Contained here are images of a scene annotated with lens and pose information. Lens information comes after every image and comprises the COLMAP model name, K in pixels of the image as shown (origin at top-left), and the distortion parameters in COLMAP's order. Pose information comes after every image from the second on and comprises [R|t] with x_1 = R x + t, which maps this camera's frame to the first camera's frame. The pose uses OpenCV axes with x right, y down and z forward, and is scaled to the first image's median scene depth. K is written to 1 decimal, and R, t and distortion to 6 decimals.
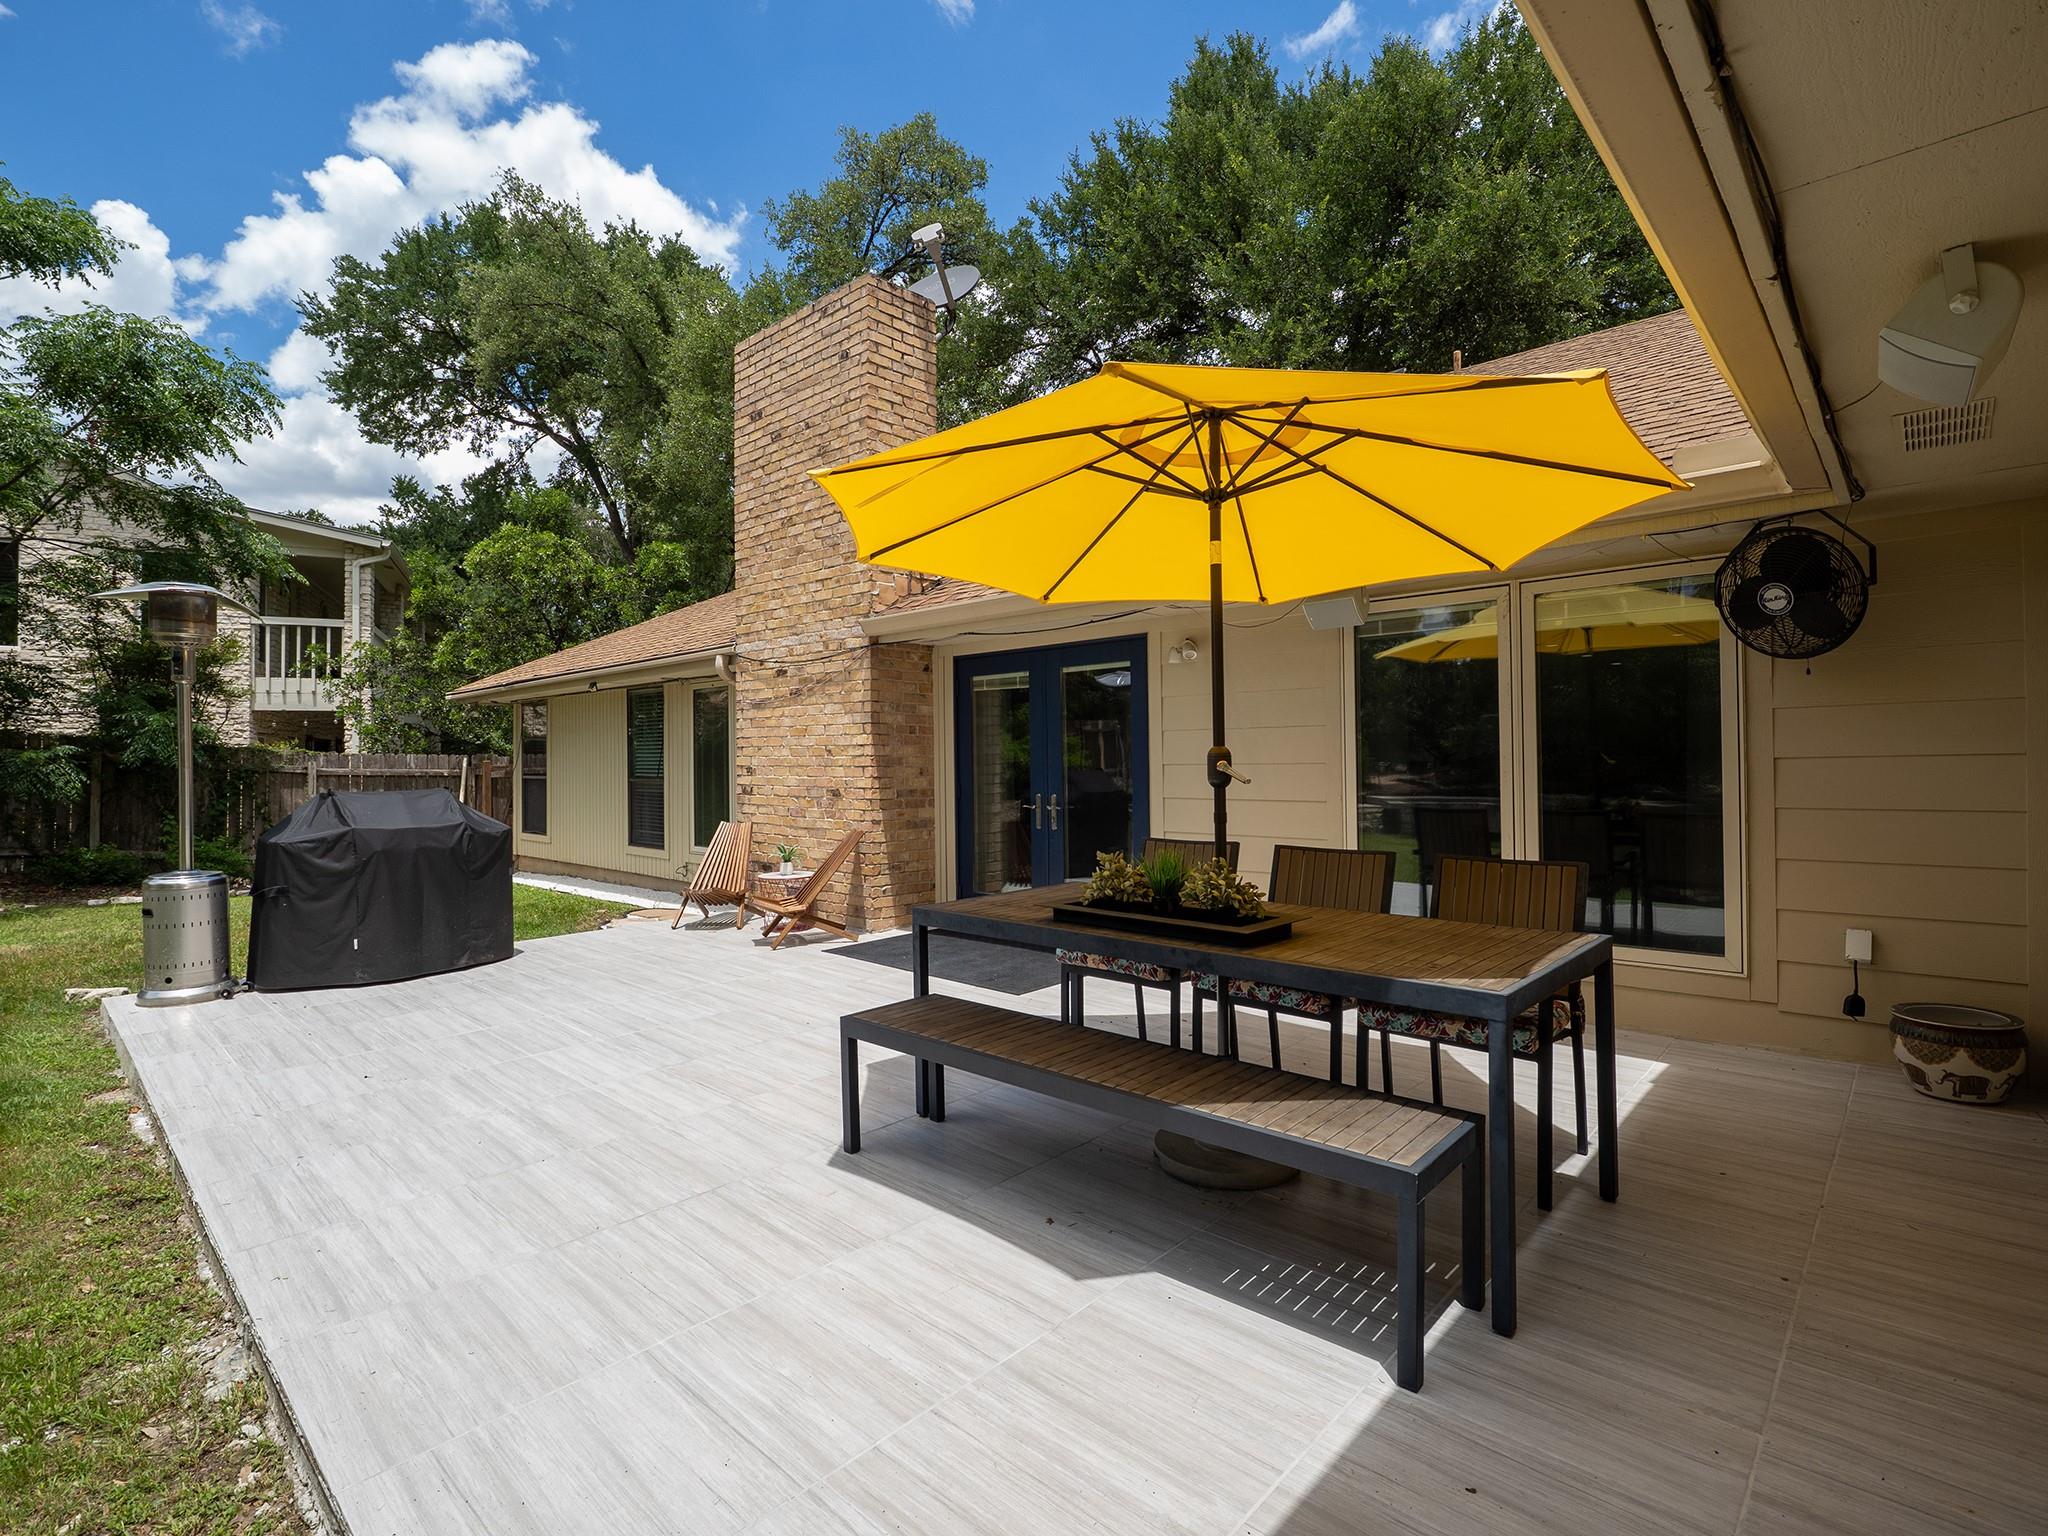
lens RADIAL K [[974.8, 0, 1012.5], [0, 974.8, 757.0], [0, 0, 1]] dist [-0.005556, -0.000513]
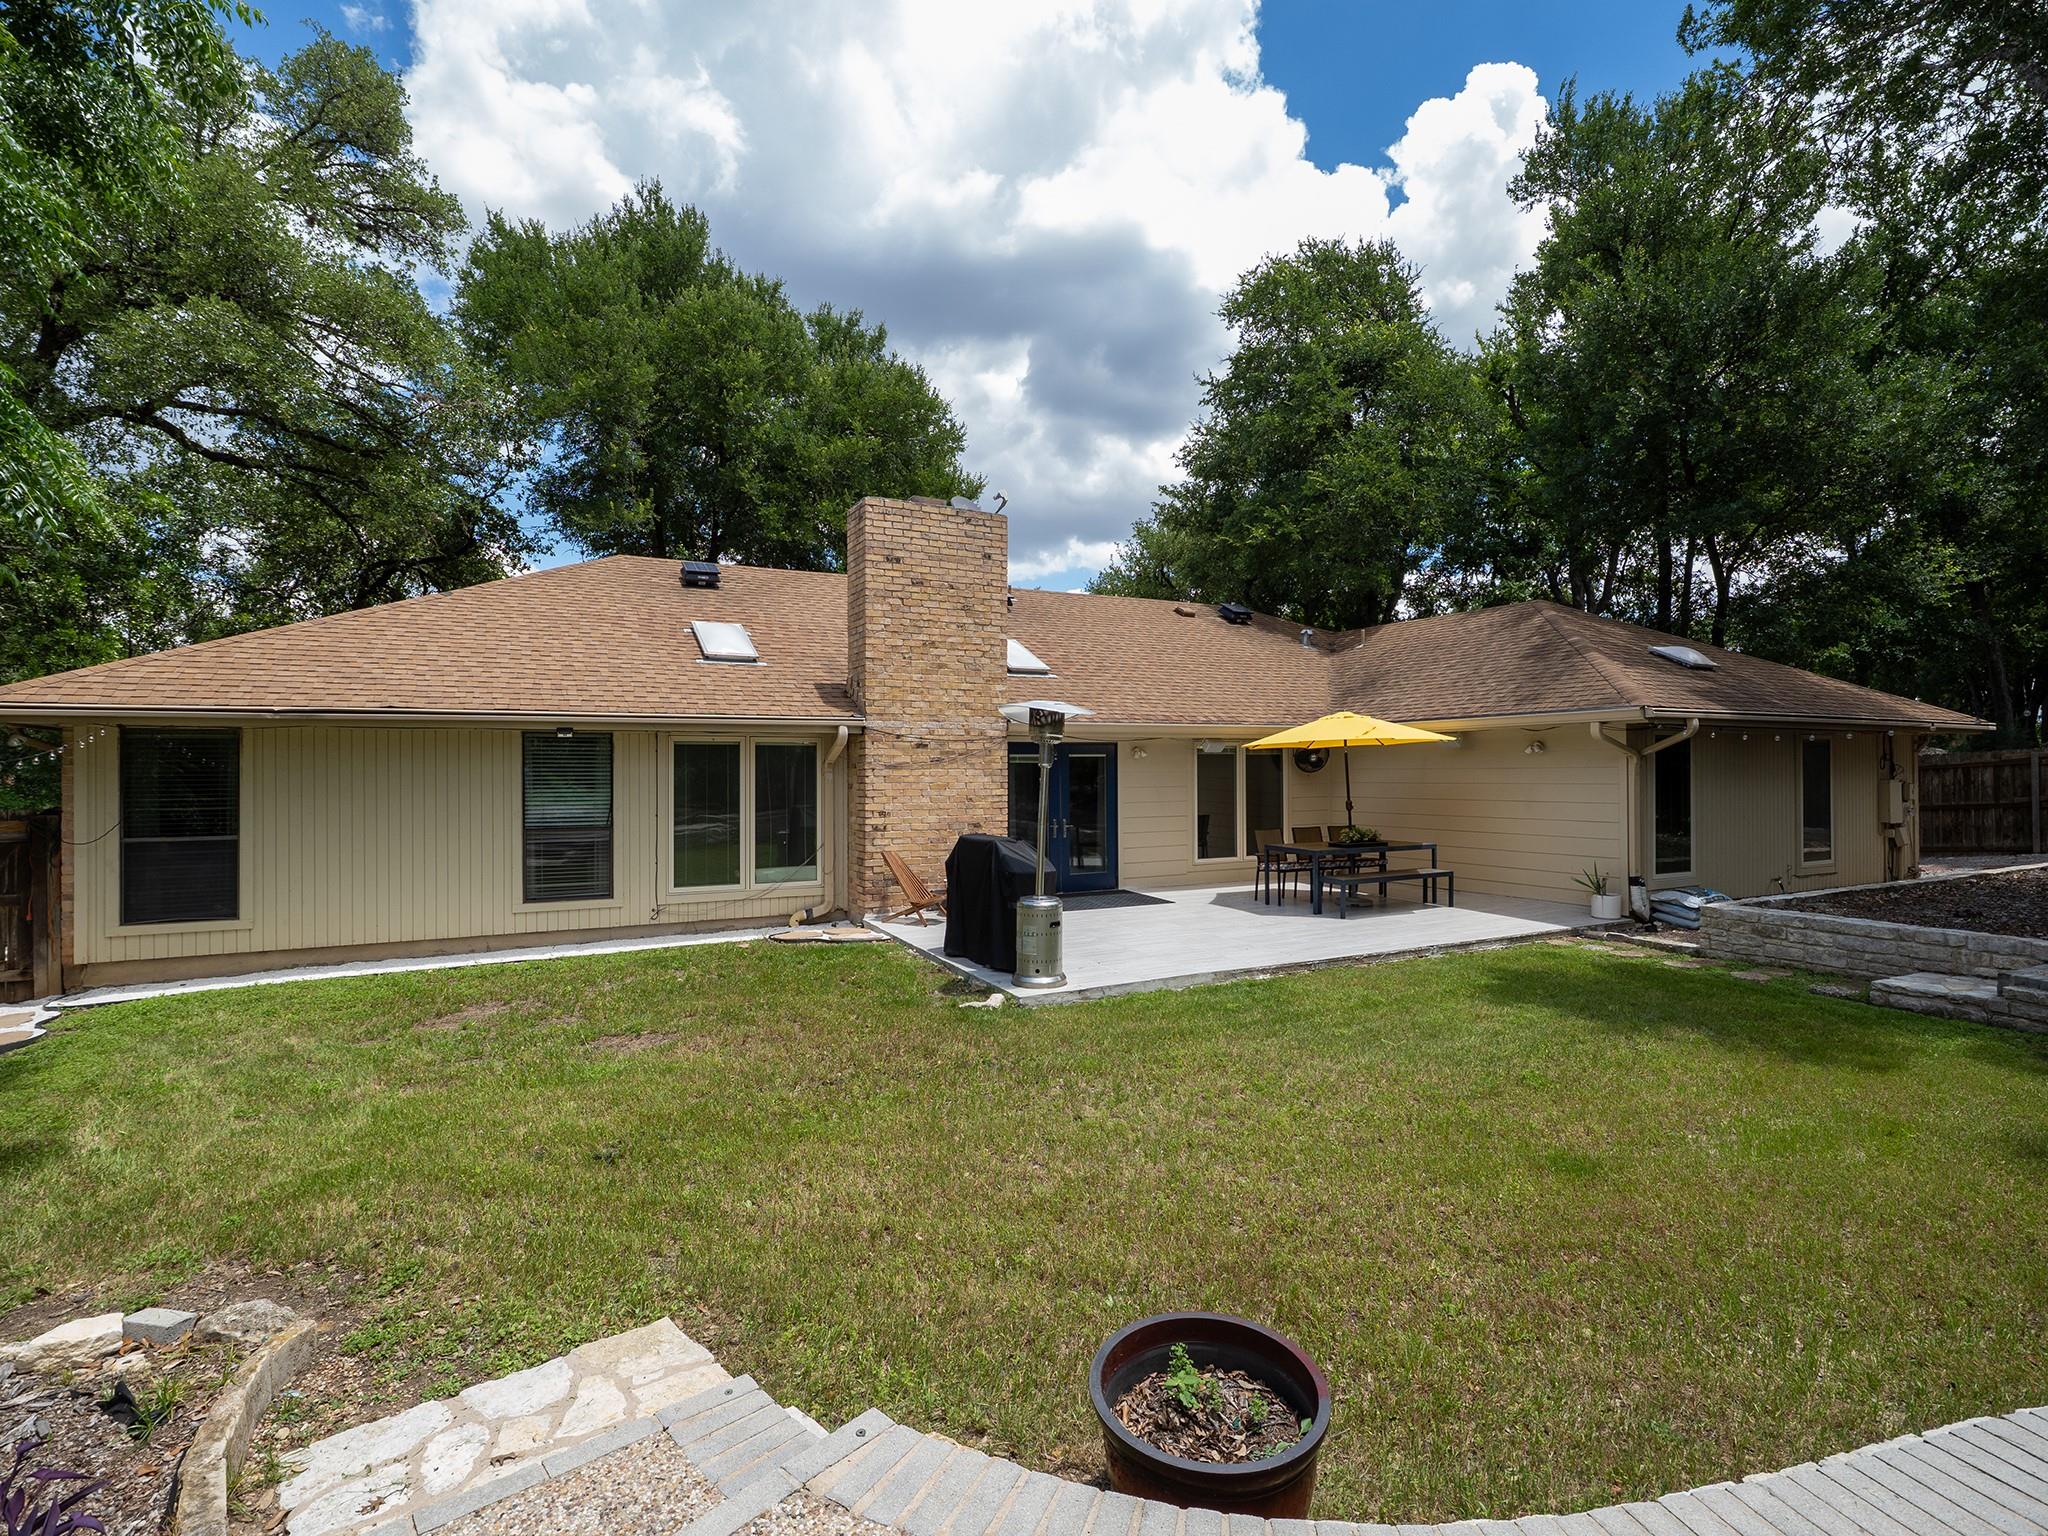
lens RADIAL K [[974.8, 0, 1019.7], [0, 974.8, 763.6], [0, 0, 1]] dist [-0.005556, -0.000513]
pose [[0.358044, 0.014677, 0.933589, -1.579921], [-0.000699, 0.999880, -0.015451, -0.038080], [-0.933704, 0.004879, 0.358011, 0.348553]]
